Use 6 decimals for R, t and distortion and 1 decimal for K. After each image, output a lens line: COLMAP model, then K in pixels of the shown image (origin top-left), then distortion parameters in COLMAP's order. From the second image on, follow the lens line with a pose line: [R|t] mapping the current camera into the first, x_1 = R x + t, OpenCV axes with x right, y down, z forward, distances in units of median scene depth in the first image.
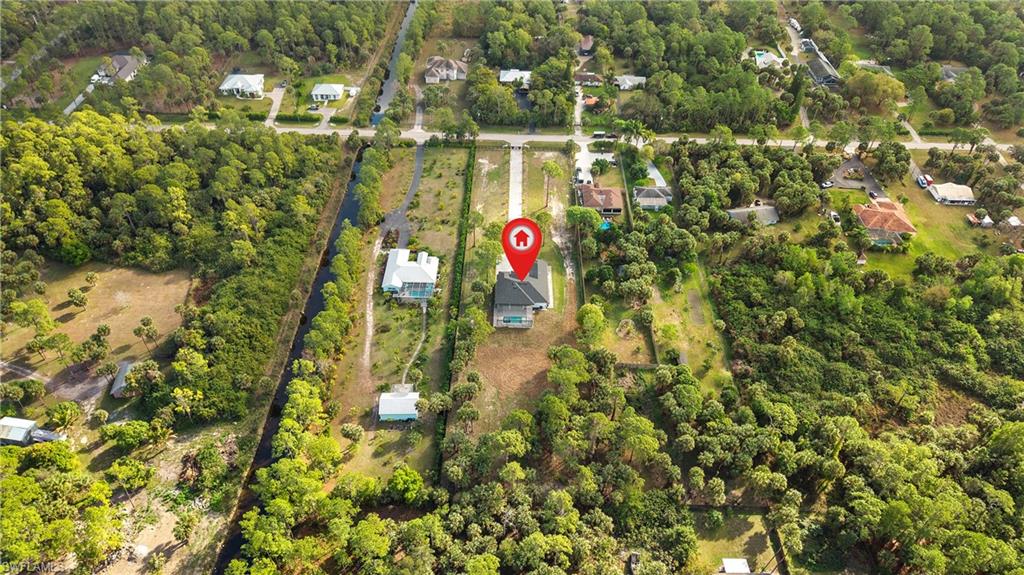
lens RADIAL K [[690.4, 0, 512.0], [0, 690.4, 287.5], [0, 0, 1]] dist [-0.002495, -0.002516]
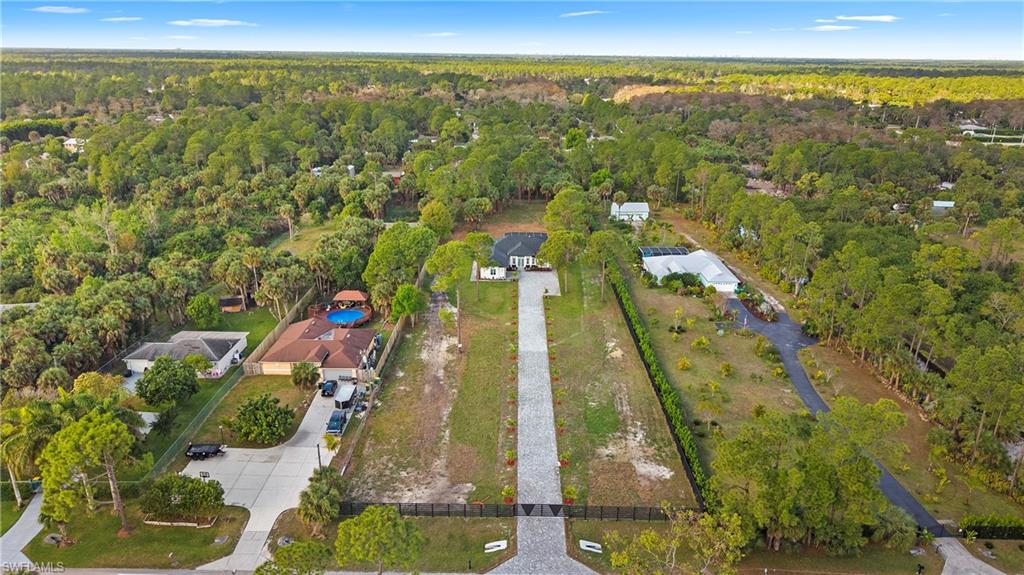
lens RADIAL K [[690.4, 0, 512.0], [0, 690.4, 287.5], [0, 0, 1]] dist [-0.002495, -0.002516]
pose [[-0.999493, -0.028235, -0.014733, 0.027990], [-0.026673, 0.489393, 0.871655, -0.565970], [-0.017401, 0.871606, -0.489898, 1.301284]]
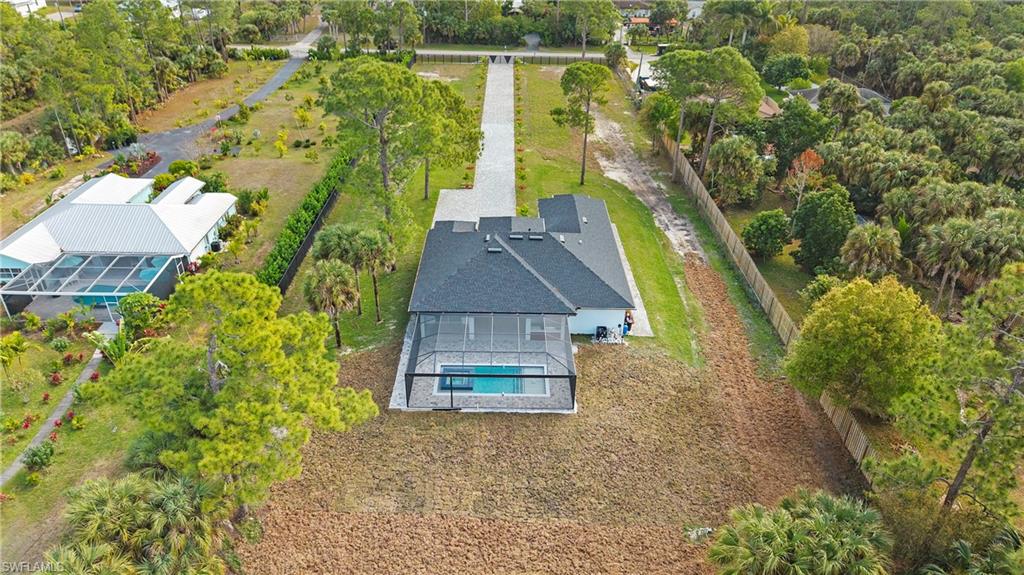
lens RADIAL K [[690.4, 0, 512.0], [0, 690.4, 287.5], [0, 0, 1]] dist [-0.002495, -0.002516]
pose [[0.999855, -0.007540, 0.015236, 0.006874], [0.010504, 0.978709, -0.204983, 0.057436], [-0.013366, 0.205113, 0.978647, 0.708055]]
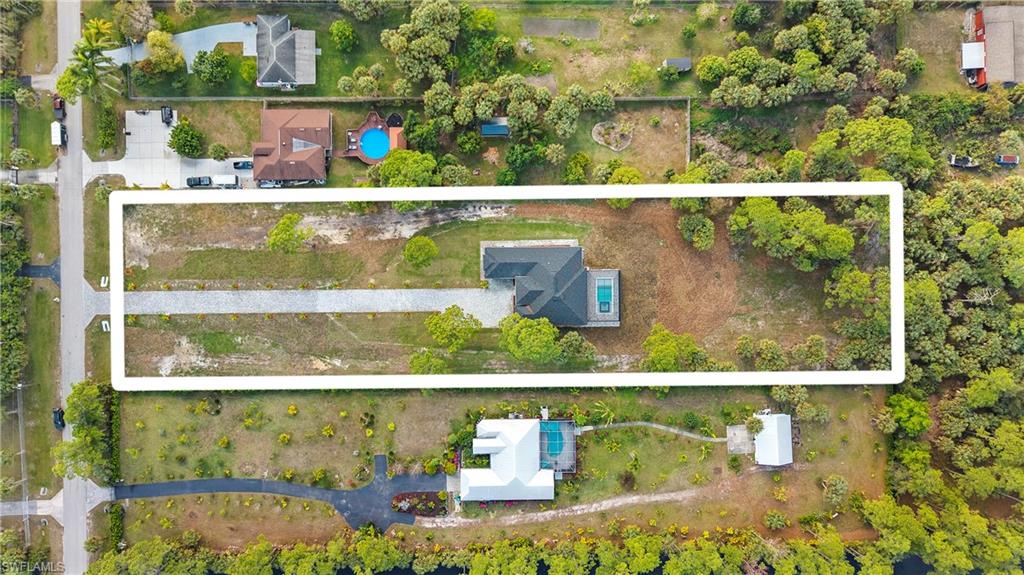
lens RADIAL K [[690.4, 0, 512.0], [0, 690.4, 287.5], [0, 0, 1]] dist [-0.002495, -0.002516]
pose [[-0.023062, -0.999506, -0.021374, 0.026997], [0.652877, -0.031249, 0.756819, -0.489542], [-0.757113, 0.003499, 0.653275, 0.562817]]
